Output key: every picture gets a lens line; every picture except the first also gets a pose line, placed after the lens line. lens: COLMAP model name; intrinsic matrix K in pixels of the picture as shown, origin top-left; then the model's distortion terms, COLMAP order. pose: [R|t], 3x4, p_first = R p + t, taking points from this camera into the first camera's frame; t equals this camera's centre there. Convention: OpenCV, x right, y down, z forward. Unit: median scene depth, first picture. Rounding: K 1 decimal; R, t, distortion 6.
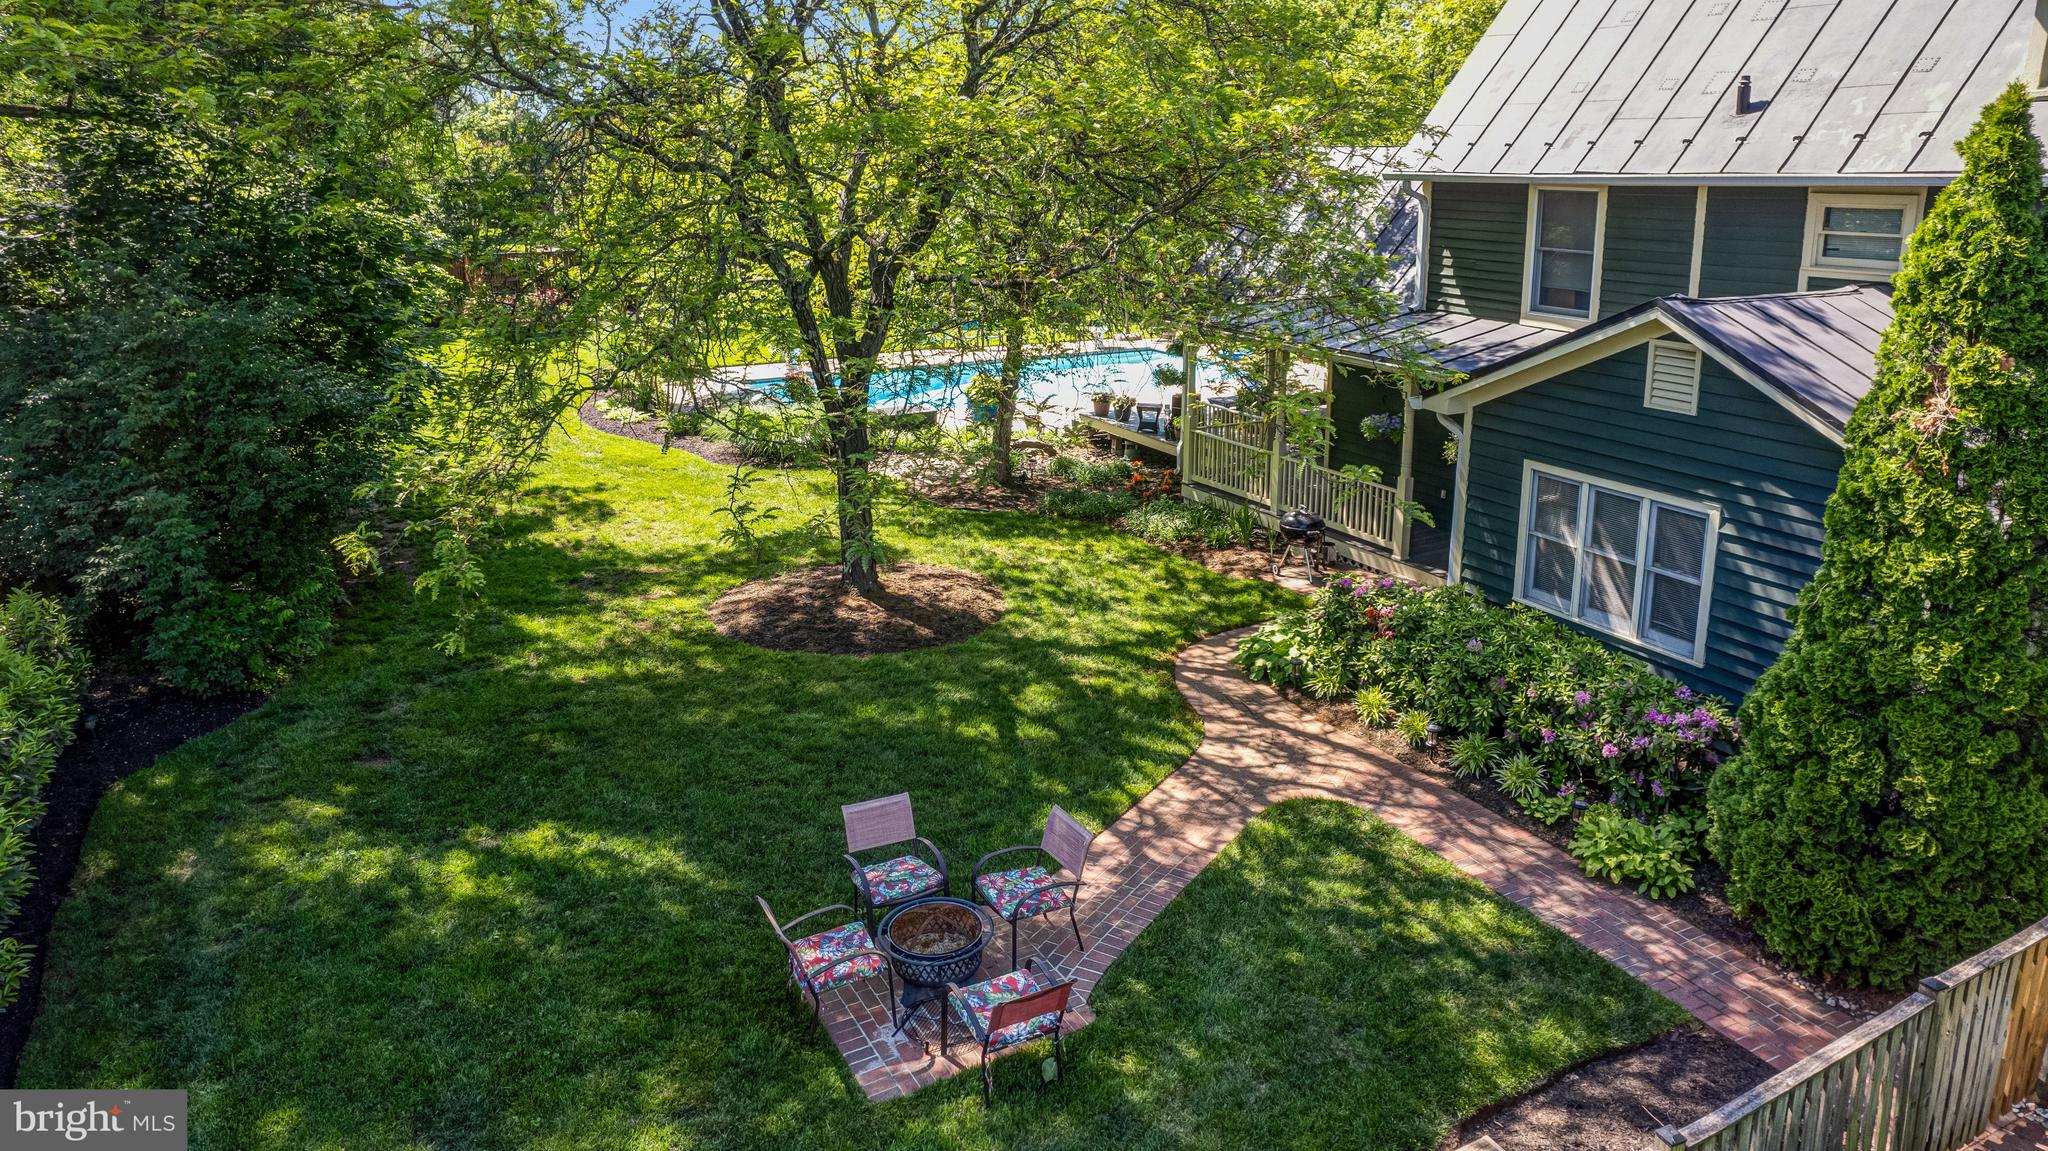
lens RADIAL K [[1295.4, 0, 1024.0], [0, 1295.4, 575.5], [0, 0, 1]] dist [-0.047751, 0.000507]
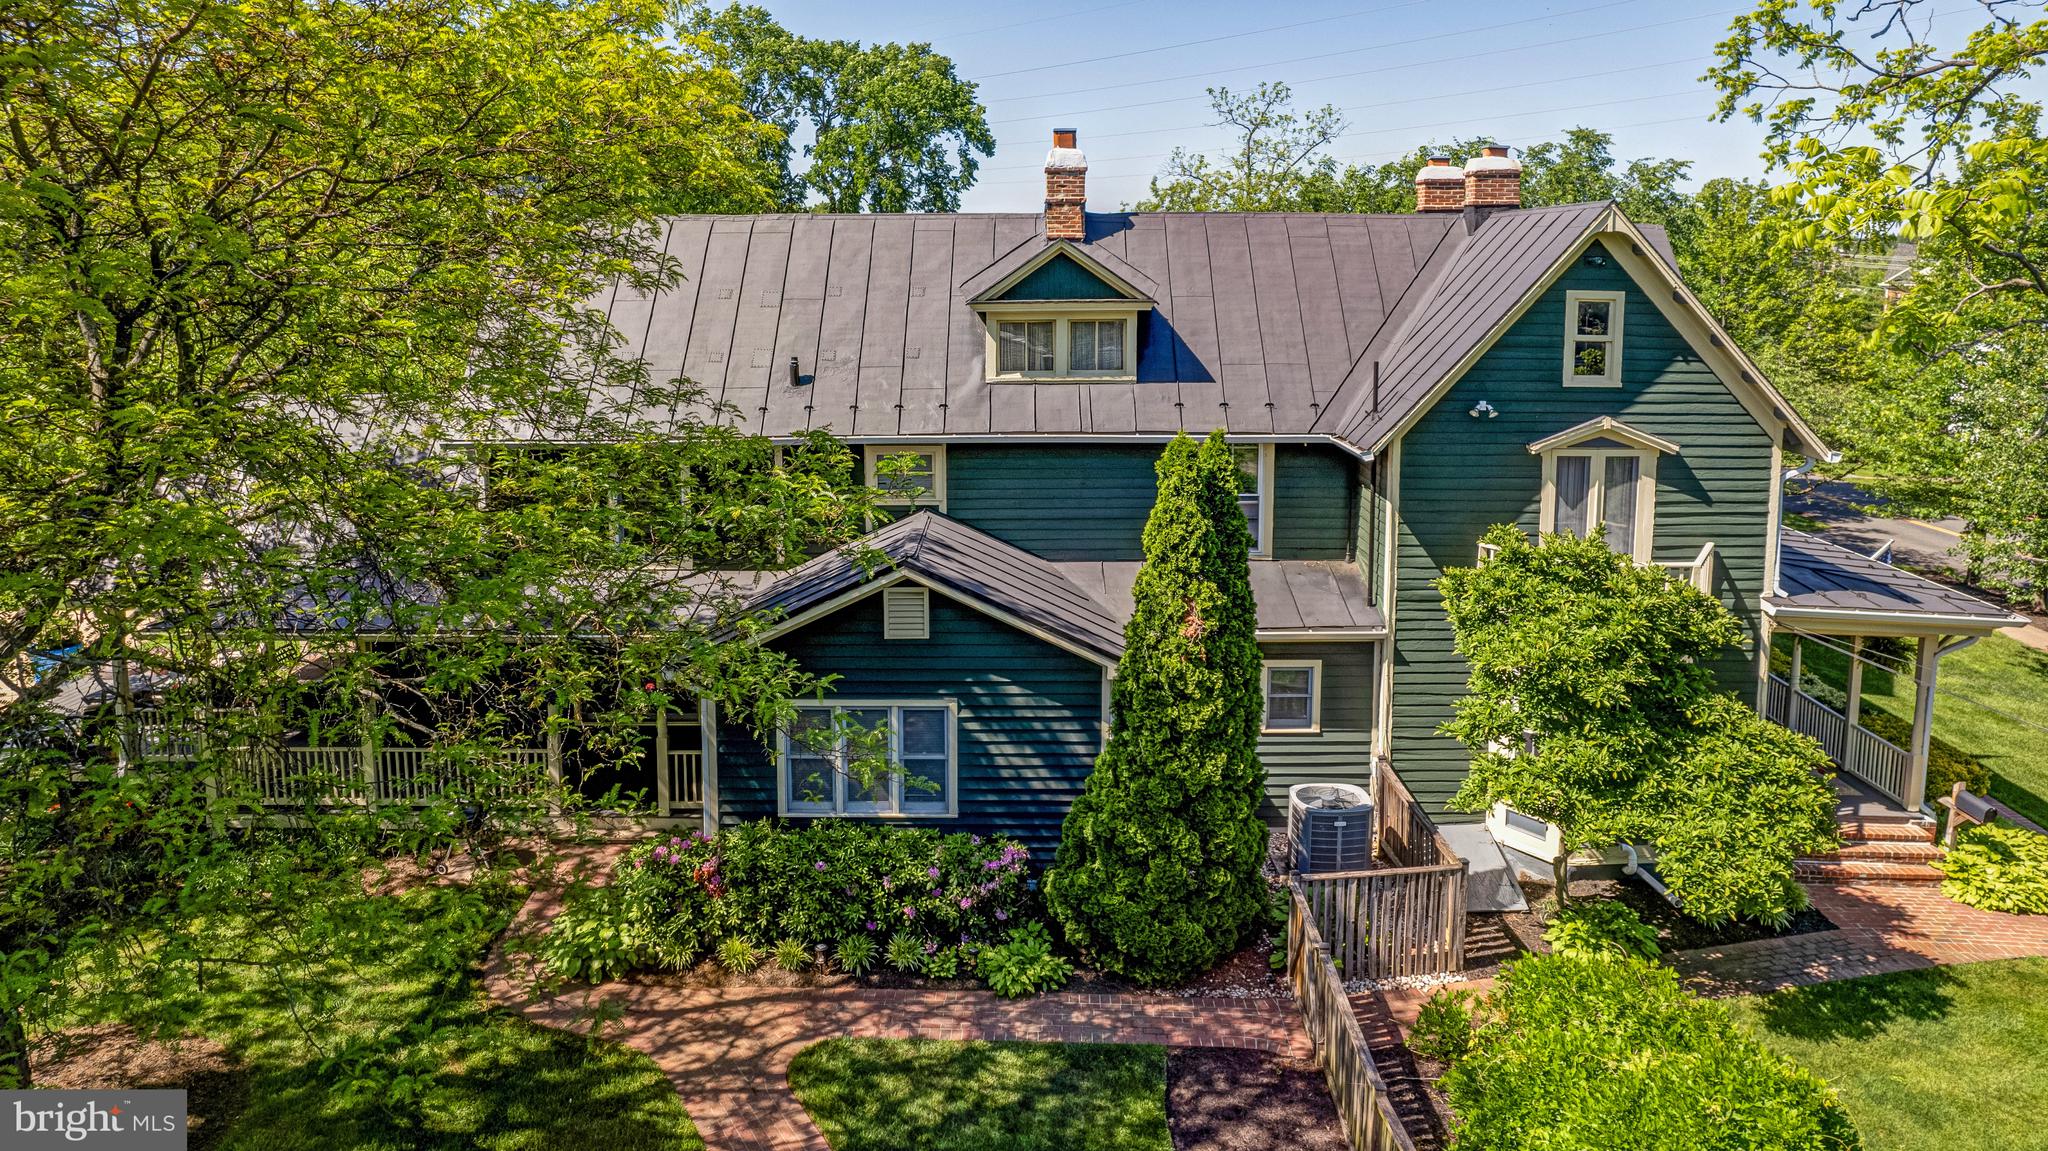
lens RADIAL K [[1387.2, 0, 1024.0], [0, 1387.2, 575.5], [0, 0, 1]] dist [-0.030295, 0.001977]
pose [[0.478219, -0.195598, 0.856182, -0.621267], [0.263899, 0.961834, 0.072334, -0.256255], [-0.837653, 0.191354, 0.511586, 0.163769]]
